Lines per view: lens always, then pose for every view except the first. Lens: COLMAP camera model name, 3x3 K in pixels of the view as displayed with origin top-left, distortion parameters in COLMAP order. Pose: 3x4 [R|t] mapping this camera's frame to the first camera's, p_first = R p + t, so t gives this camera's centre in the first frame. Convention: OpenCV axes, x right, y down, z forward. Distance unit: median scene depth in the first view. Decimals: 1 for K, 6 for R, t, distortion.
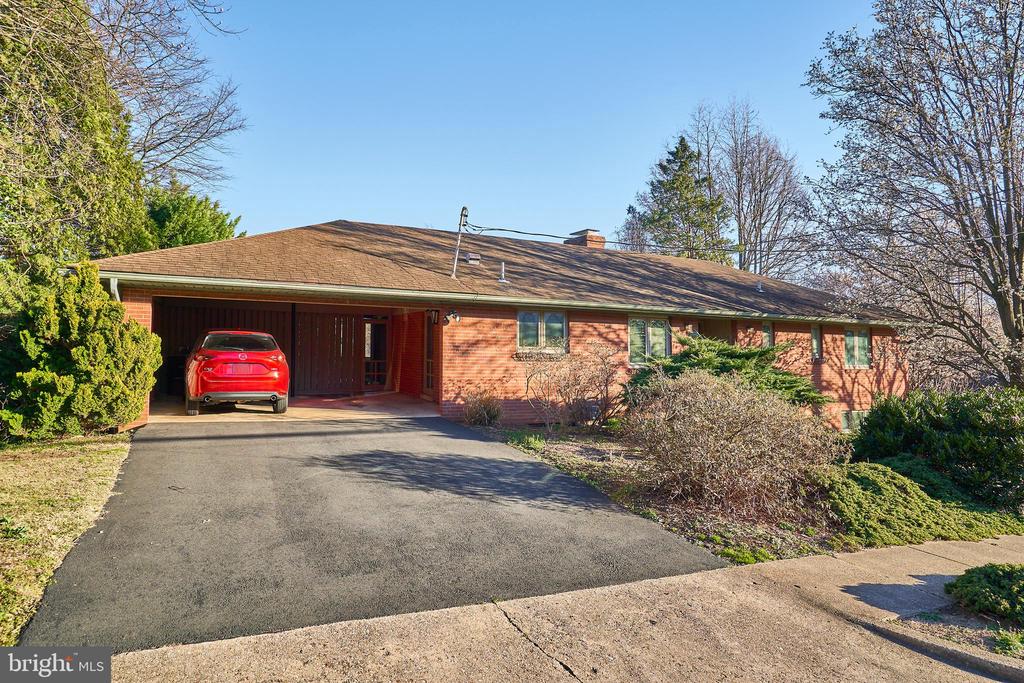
lens RADIAL K [[636.2, 0, 491.6], [0, 636.2, 341.0], [0, 0, 1]] dist [-0.004347, -0.000837]
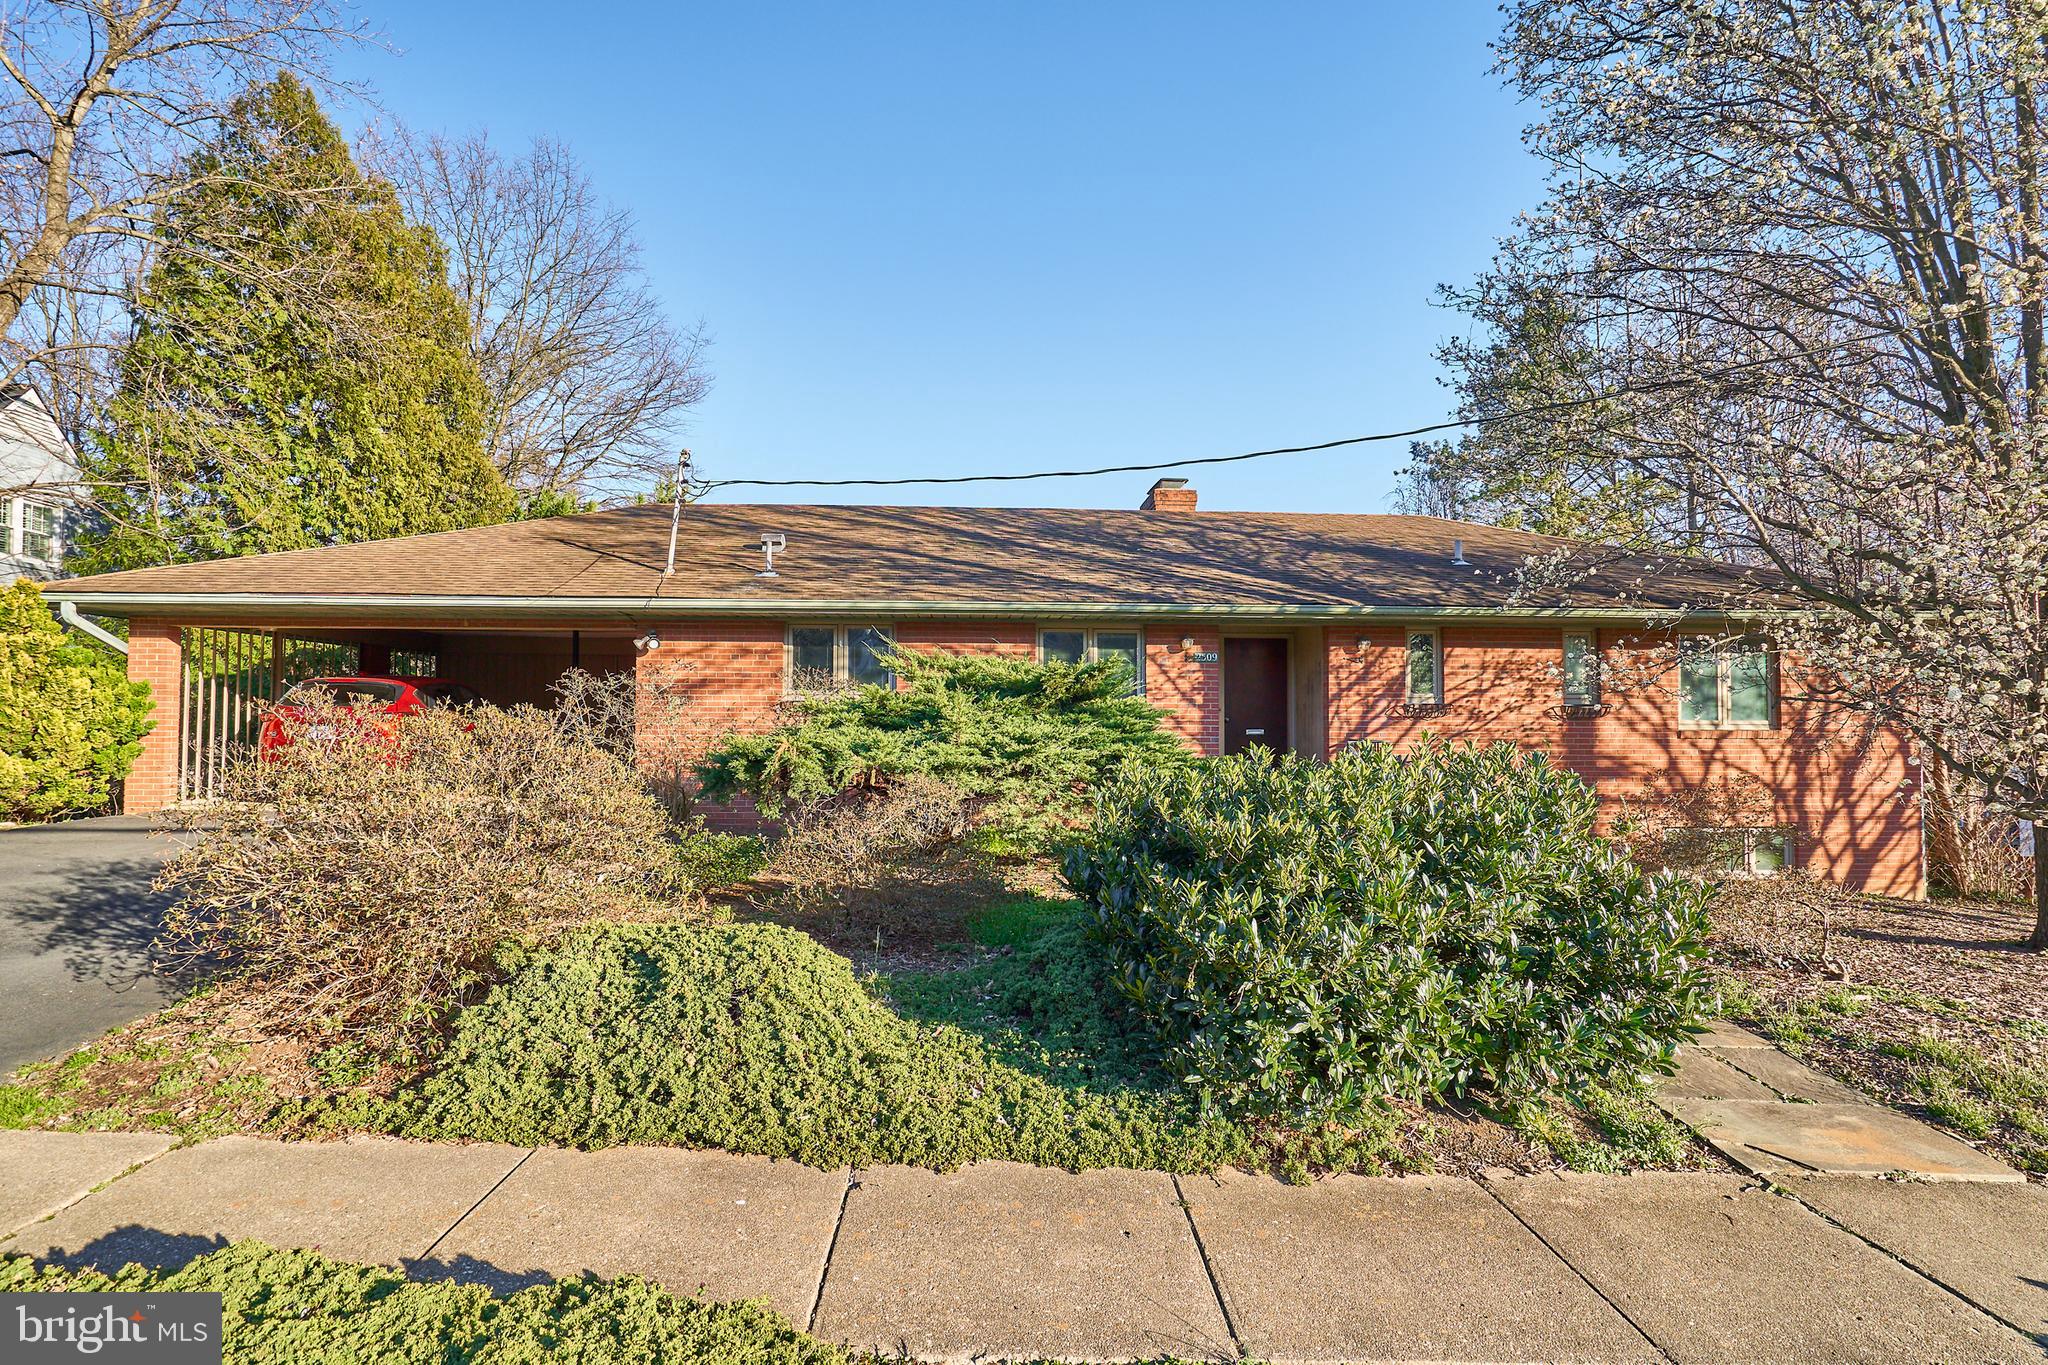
lens RADIAL K [[949.3, 0, 1016.7], [0, 949.3, 717.8], [0, 0, 1]] dist [0.004695, 0.000402]
pose [[0.913002, -0.019693, -0.407479, 0.529071], [0.020676, 0.999784, -0.001991, 0.036786], [0.407430, -0.006607, 0.913212, 0.305309]]
